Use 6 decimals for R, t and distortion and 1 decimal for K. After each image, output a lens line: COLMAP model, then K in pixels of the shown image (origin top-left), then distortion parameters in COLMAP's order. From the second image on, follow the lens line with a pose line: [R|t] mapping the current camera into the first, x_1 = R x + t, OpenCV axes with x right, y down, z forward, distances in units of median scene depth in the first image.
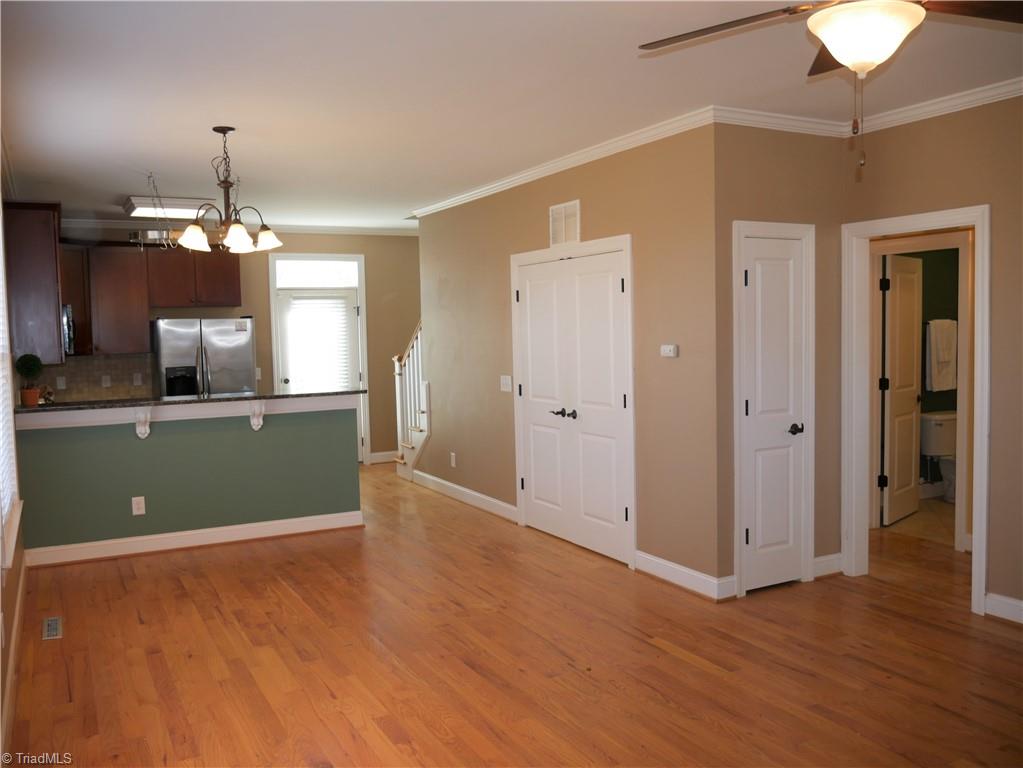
lens RADIAL K [[854.8, 0, 502.6], [0, 854.8, 383.6], [0, 0, 1]] dist [-0.017670, -0.023792]
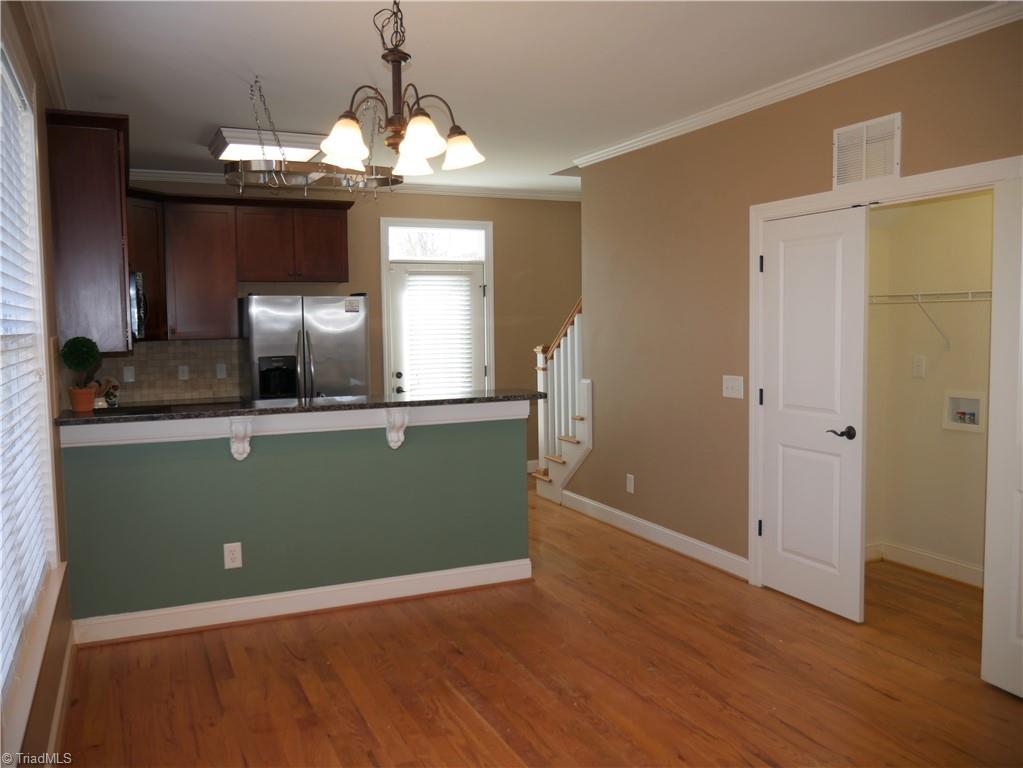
lens RADIAL K [[854.8, 0, 520.0], [0, 854.8, 384.5], [0, 0, 1]] dist [-0.017670, -0.023792]
pose [[0.998532, 0.014511, -0.052190, -0.148097], [-0.013860, 0.999822, 0.012820, -0.009160], [0.052367, -0.012078, 0.998555, 0.295213]]
